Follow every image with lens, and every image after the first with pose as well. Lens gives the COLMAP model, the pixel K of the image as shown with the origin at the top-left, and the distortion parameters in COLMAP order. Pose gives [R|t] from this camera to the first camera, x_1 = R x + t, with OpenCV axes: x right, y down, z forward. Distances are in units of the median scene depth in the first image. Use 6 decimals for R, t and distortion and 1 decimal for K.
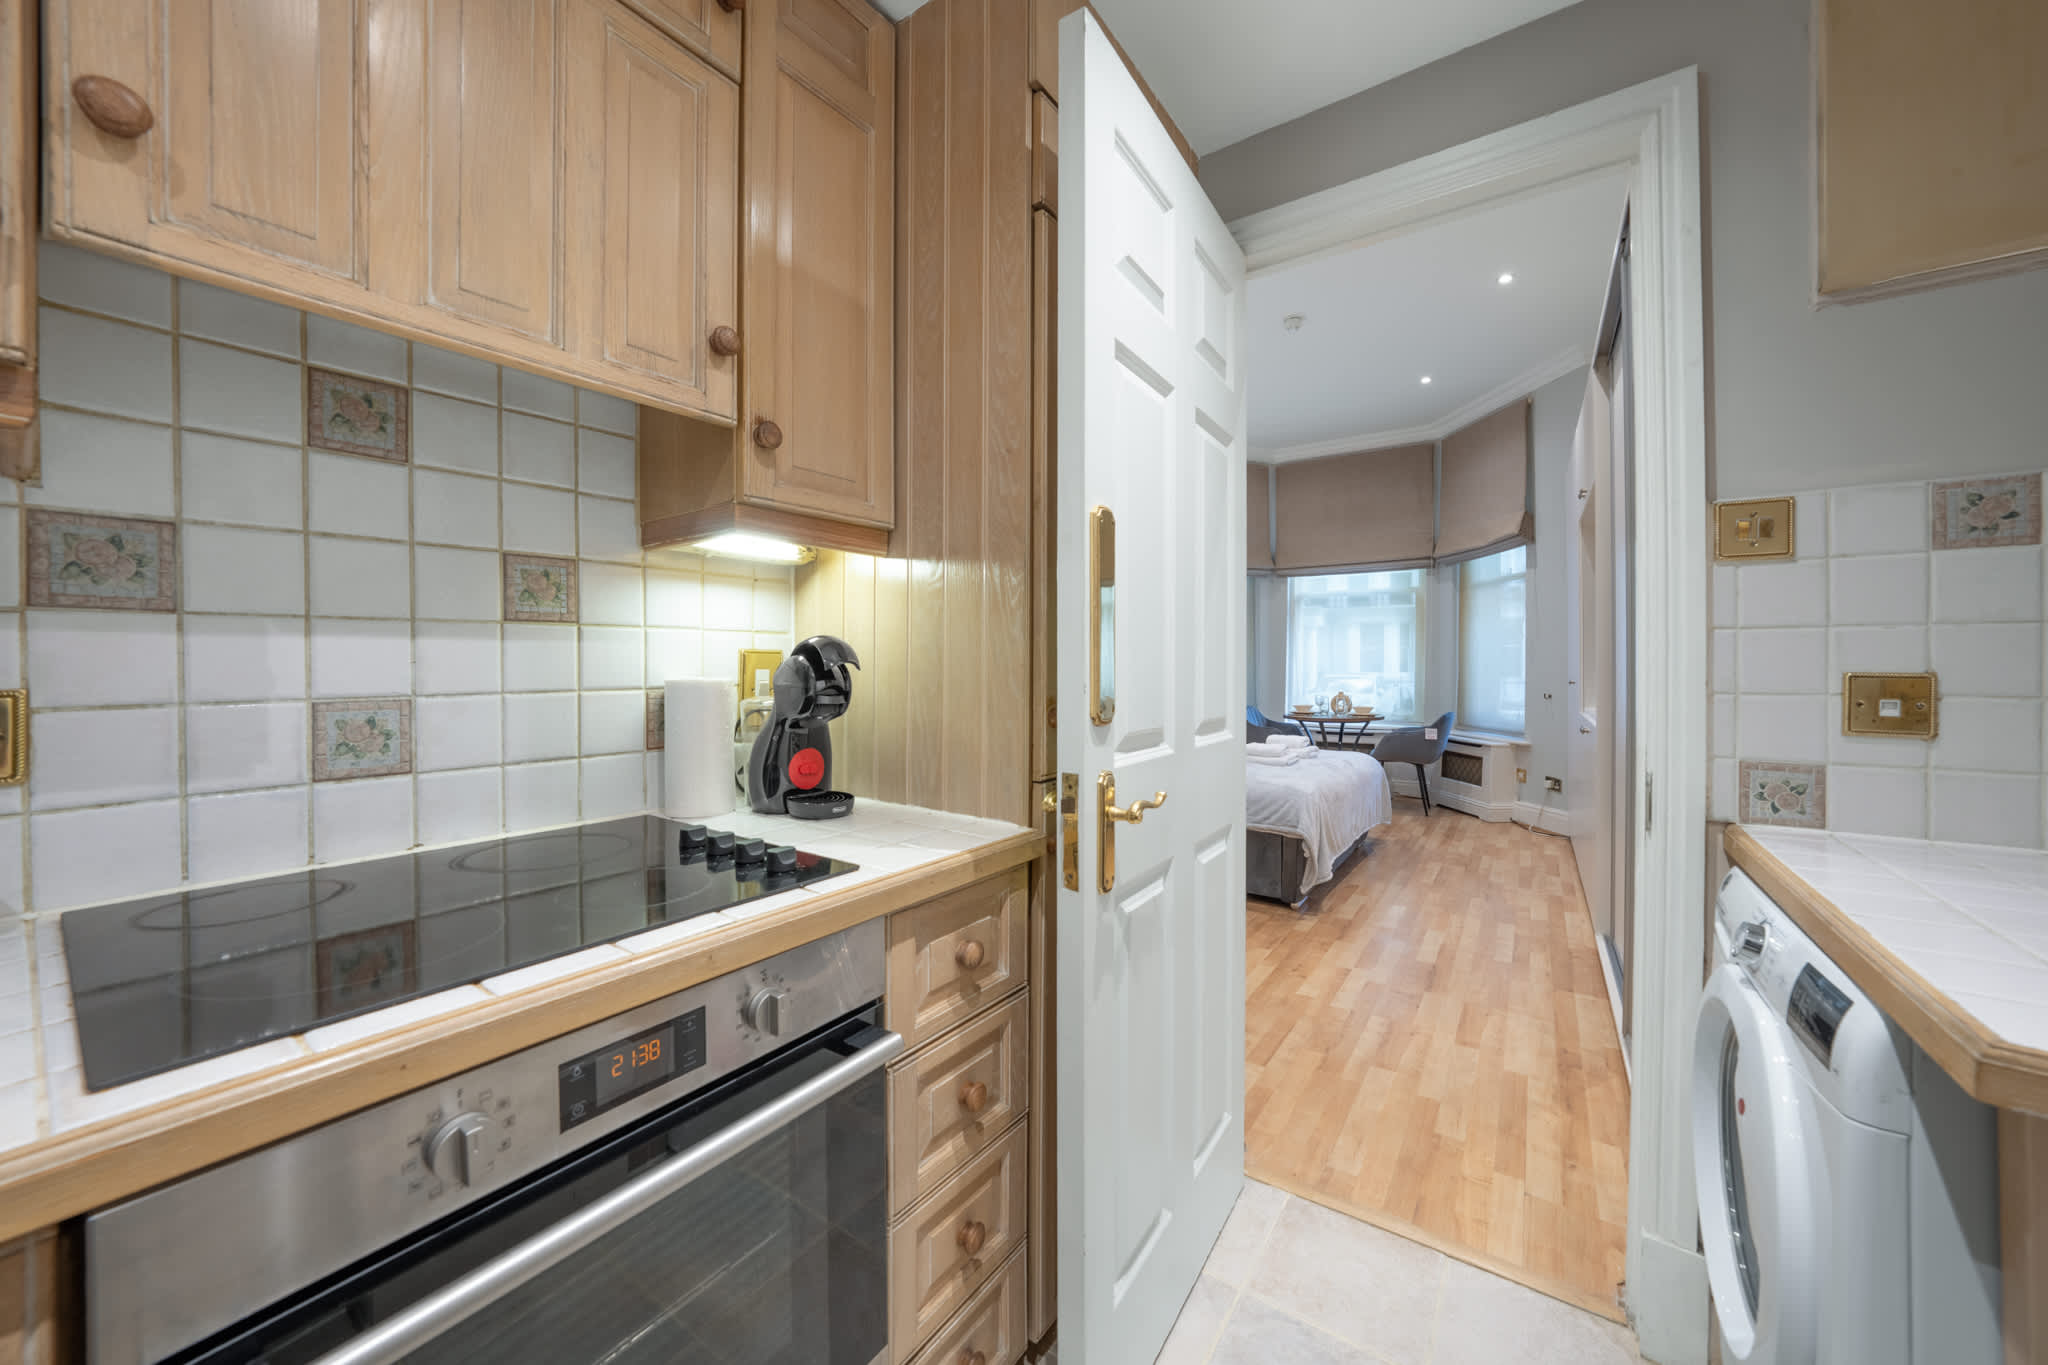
lens RADIAL K [[767.9, 0, 1024.4], [0, 767.9, 657.2], [0, 0, 1]] dist [-0.017601, 0.001333]
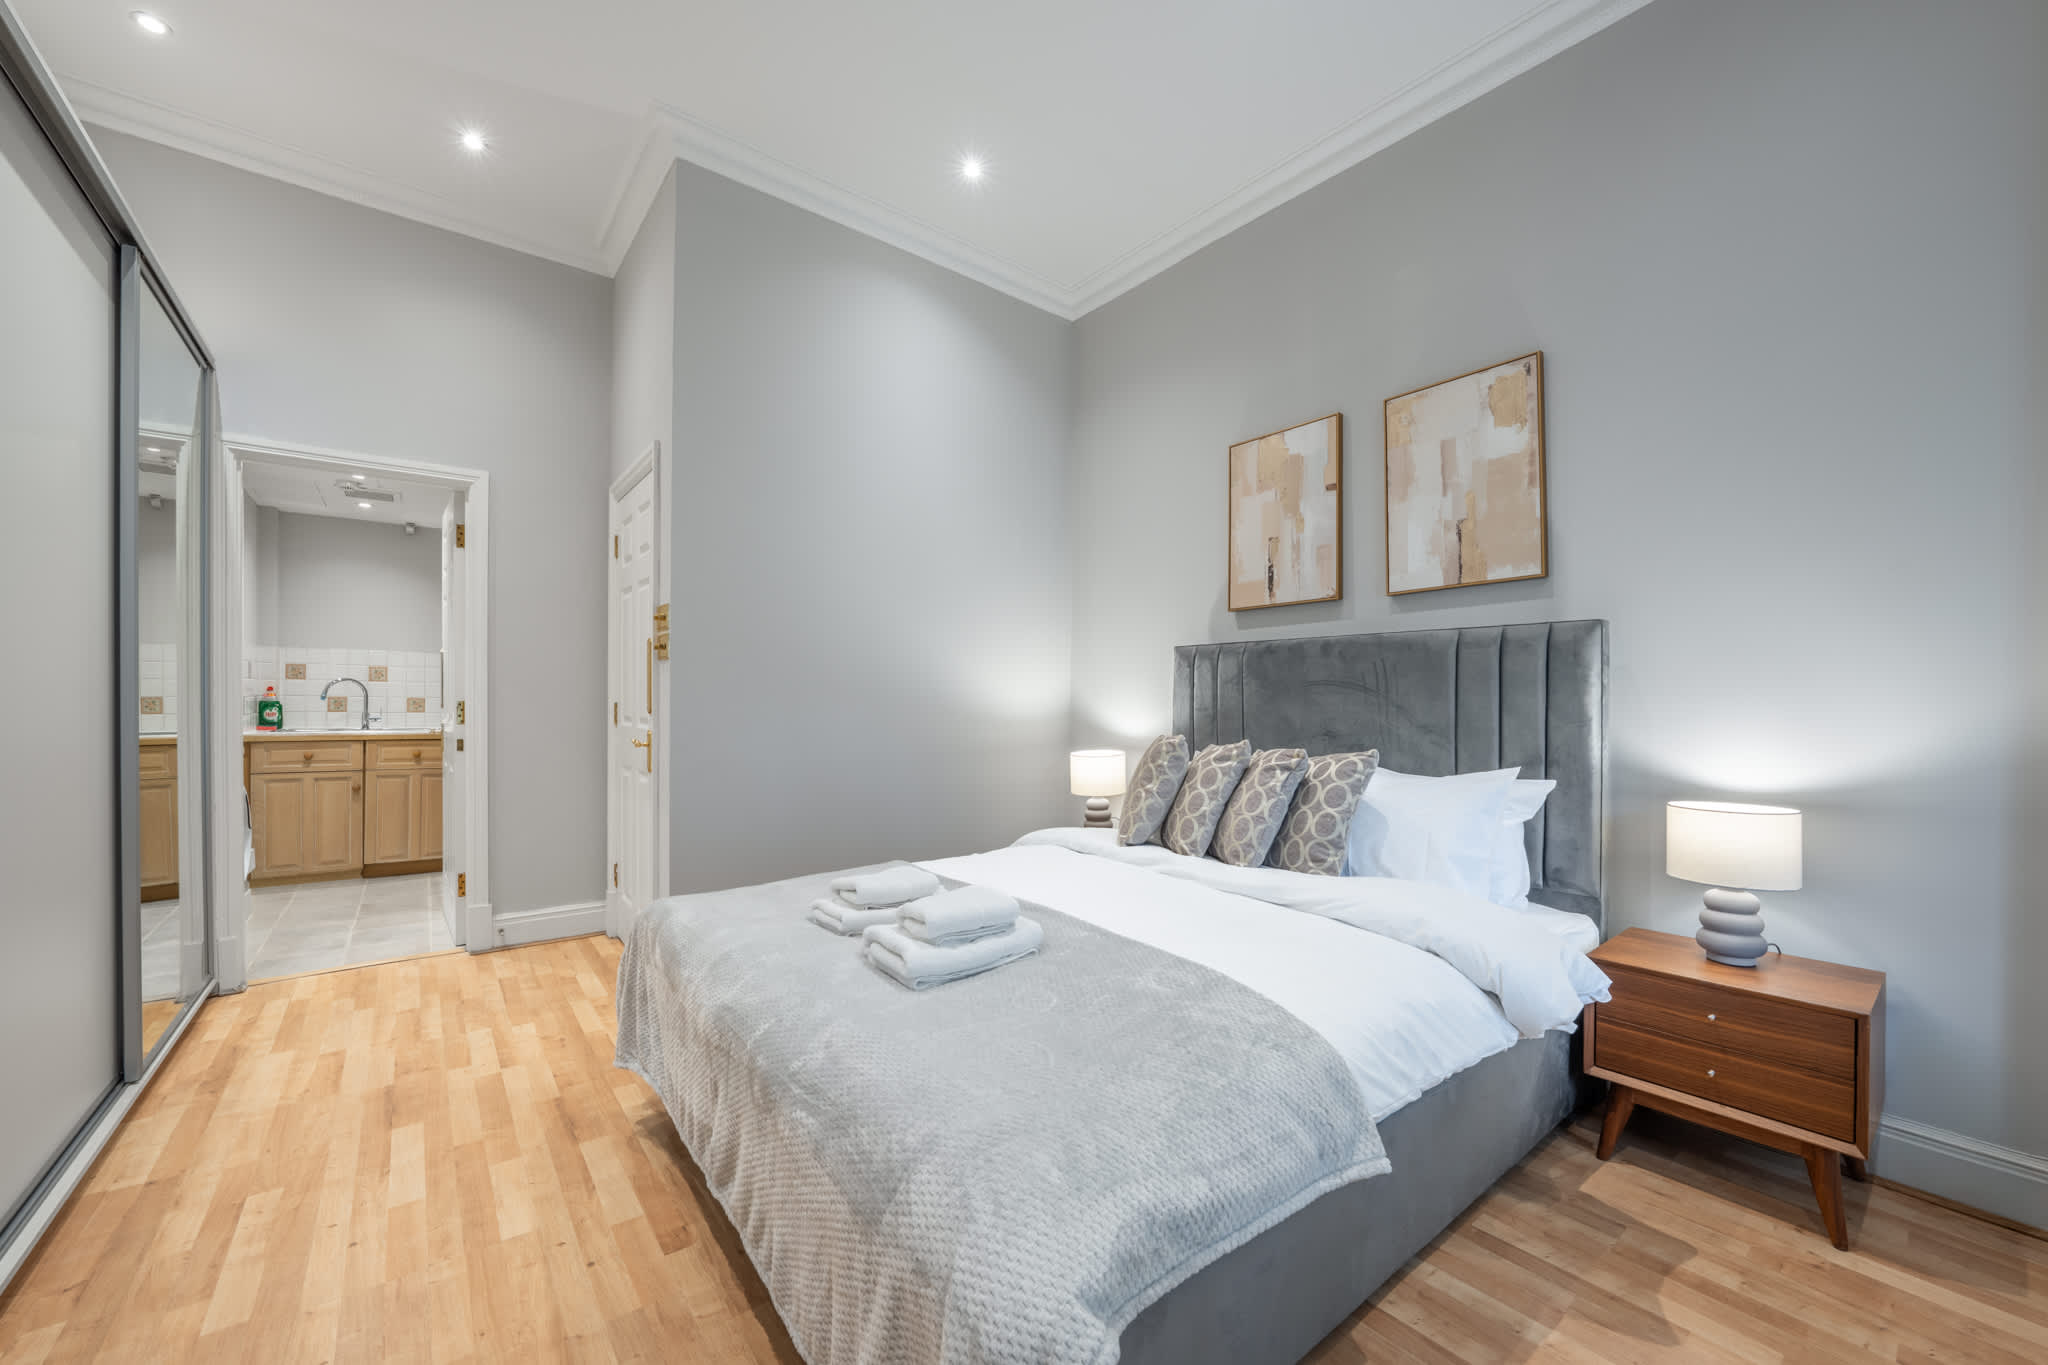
lens RADIAL K [[776.6, 0, 1017.1], [0, 776.6, 706.9], [0, 0, 1]] dist [-0.019611, 0.001302]
pose [[-0.305382, -0.000969, -0.952229, 0.651282], [-0.001268, 0.999999, -0.000611, 0.021821], [0.952229, 0.001021, -0.305383, 1.116030]]
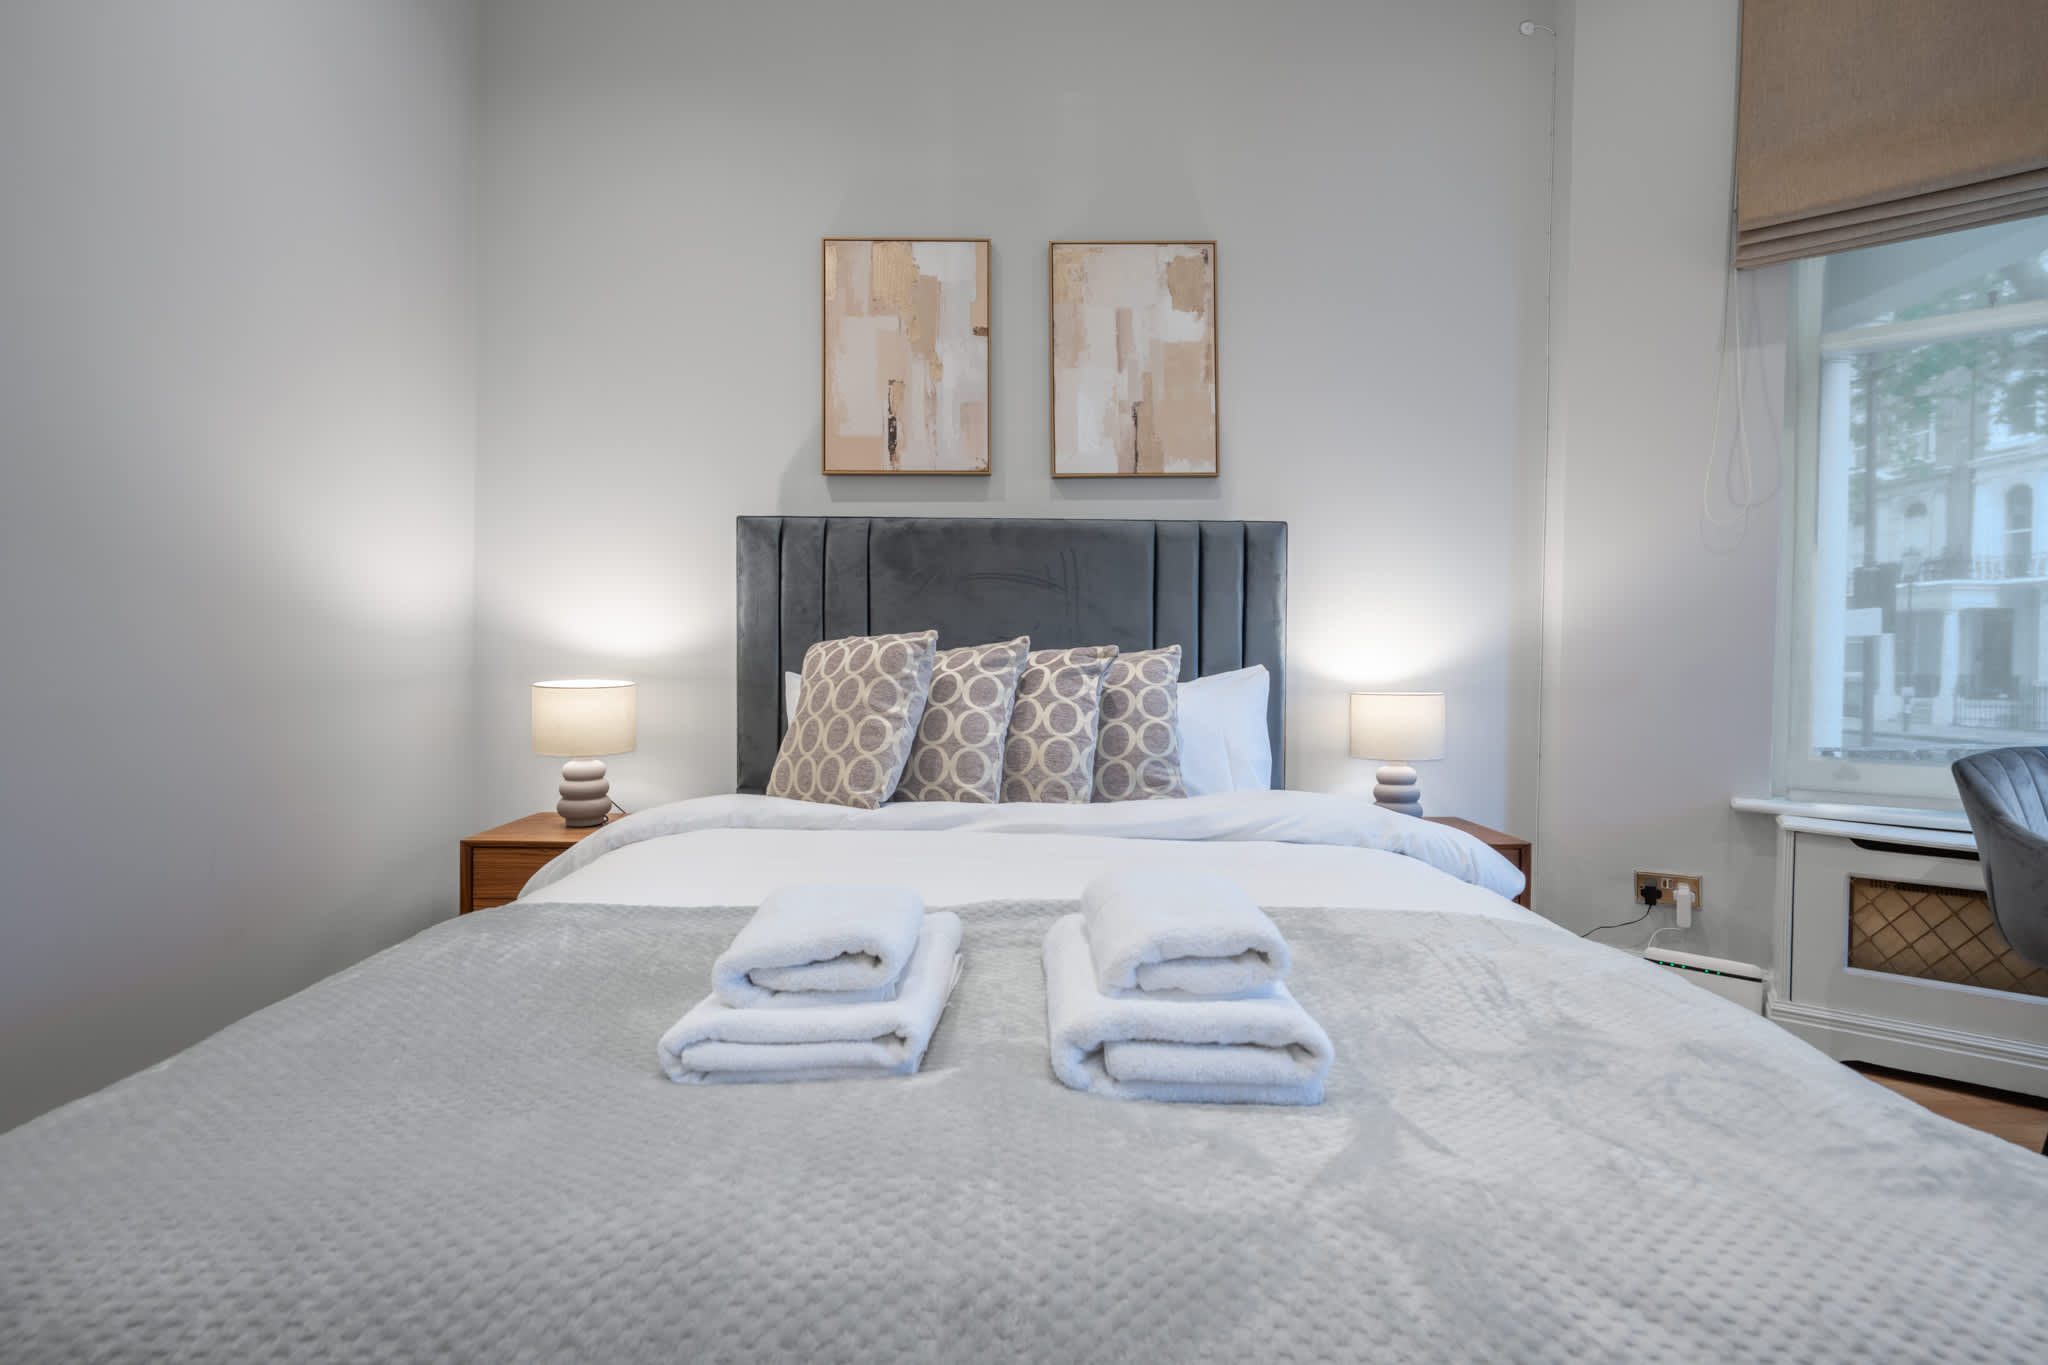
lens RADIAL K [[901.8, 0, 1019.8], [0, 901.8, 676.4], [0, 0, 1]] dist [-0.001427, 0.000288]
pose [[0.572202, 0.015067, -0.819975, 0.475035], [-0.000851, 0.999842, 0.017778, 0.053769], [0.820113, -0.009475, 0.572124, 0.860114]]
